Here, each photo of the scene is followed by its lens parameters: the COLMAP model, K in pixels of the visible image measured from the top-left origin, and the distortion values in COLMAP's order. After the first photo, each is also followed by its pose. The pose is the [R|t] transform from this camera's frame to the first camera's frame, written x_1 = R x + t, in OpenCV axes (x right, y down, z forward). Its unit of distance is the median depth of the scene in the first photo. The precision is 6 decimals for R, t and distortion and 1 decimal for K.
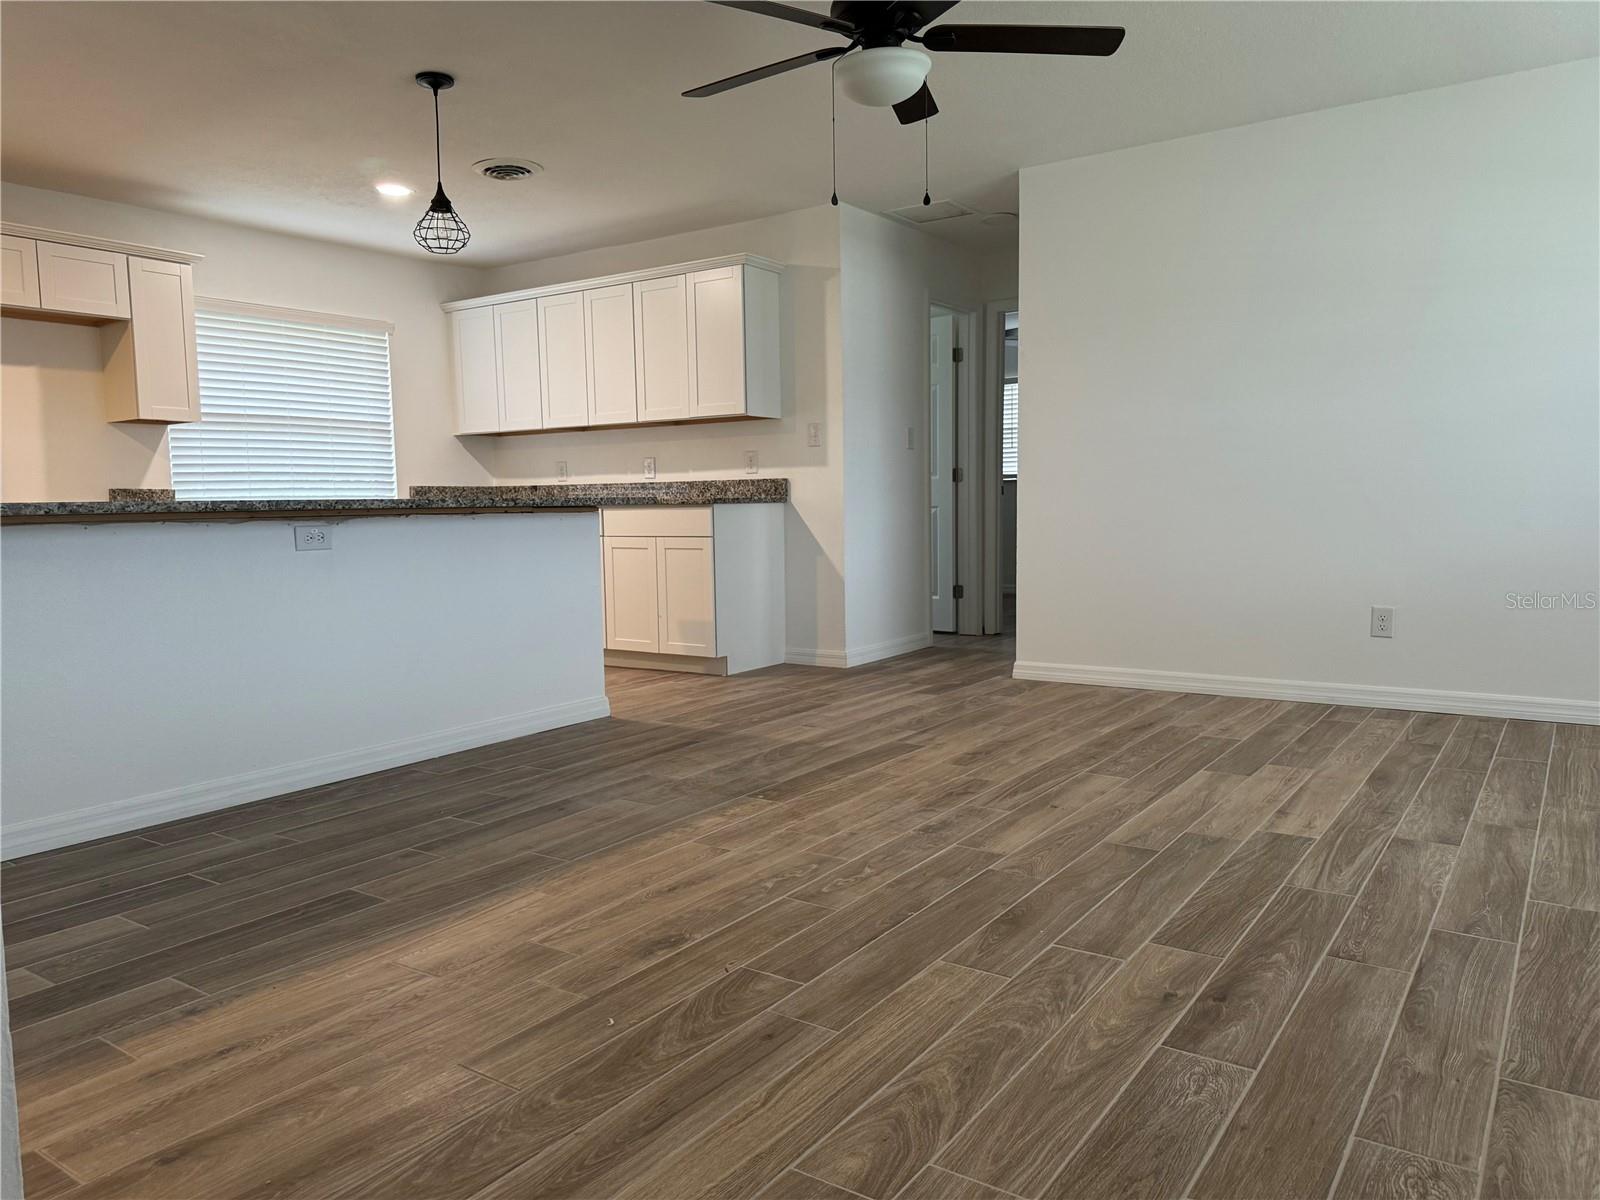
lens RADIAL K [[1133.1, 0, 800.0], [0, 1133.1, 600.0], [0, 0, 1]] dist [0.005635, 0.001106]
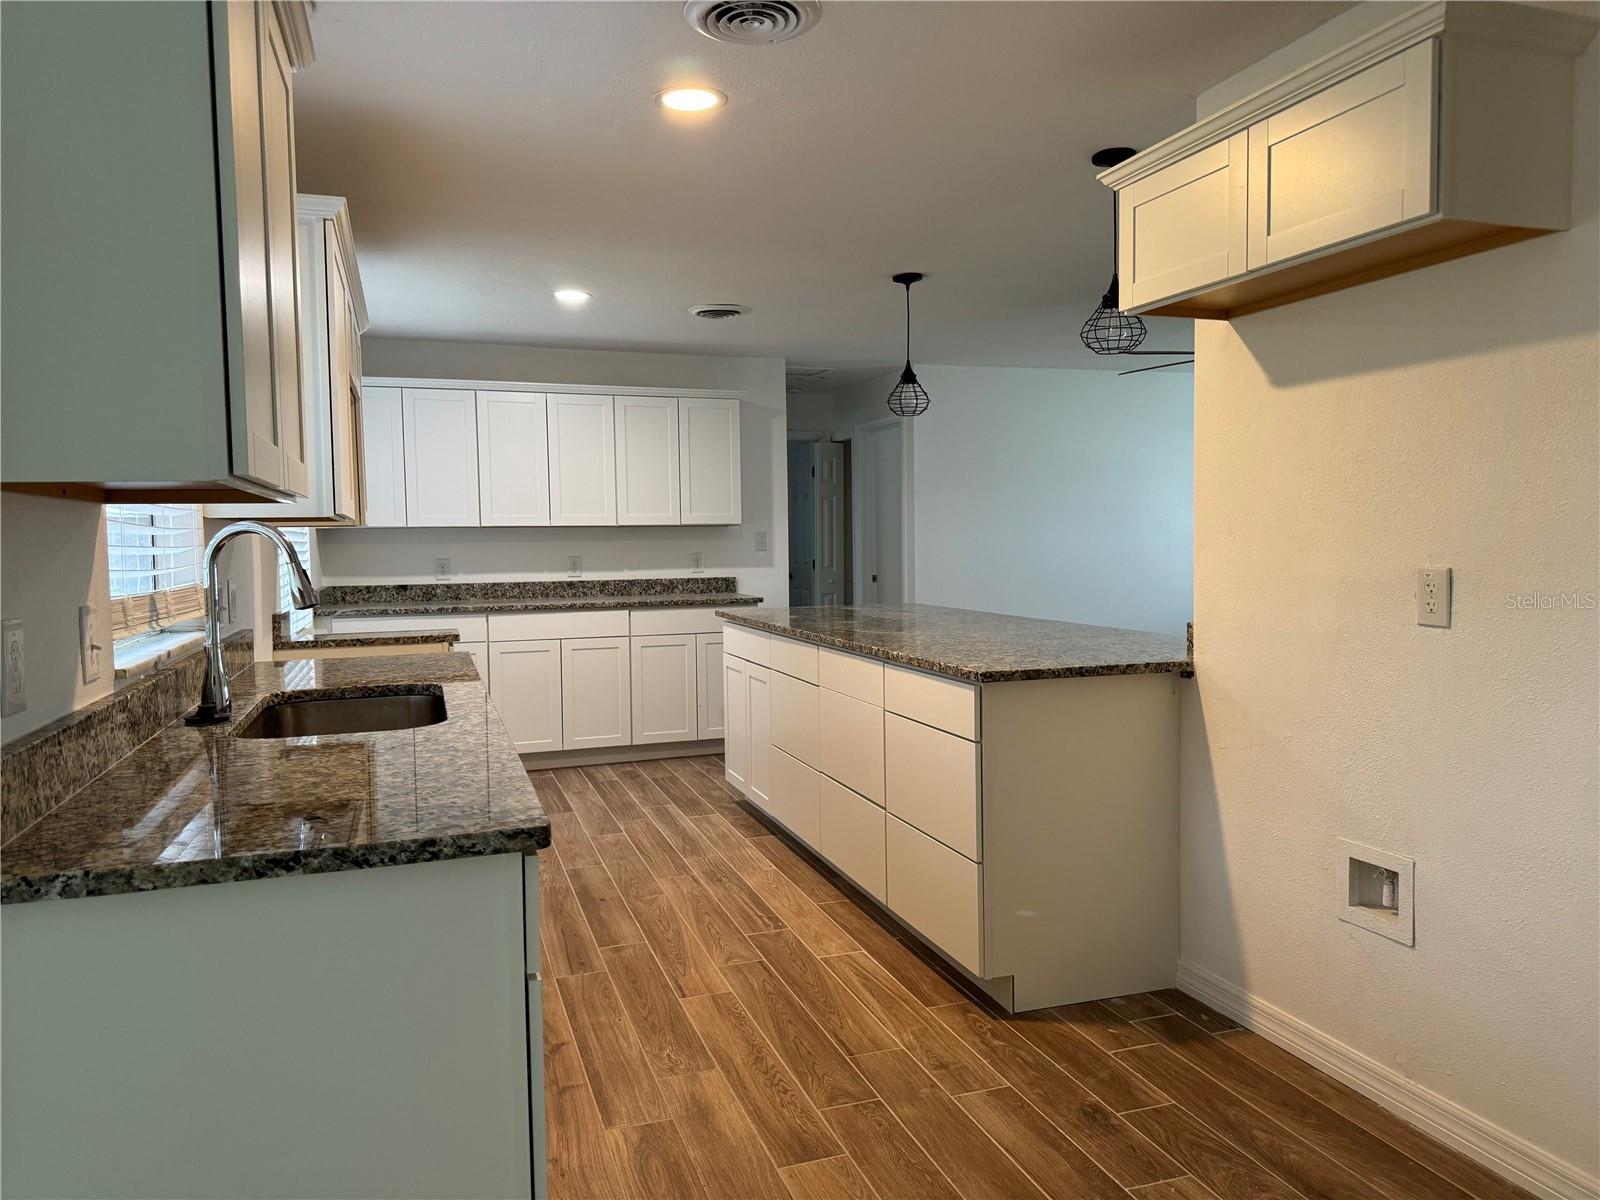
lens RADIAL K [[1133.1, 0, 800.0], [0, 1133.1, 600.0], [0, 0, 1]] dist [0.005635, 0.001106]
pose [[0.593444, -0.041500, 0.803805, -0.886212], [0.072657, 0.997355, -0.002150, -0.074181], [-0.801589, 0.059678, 0.594889, 0.246756]]
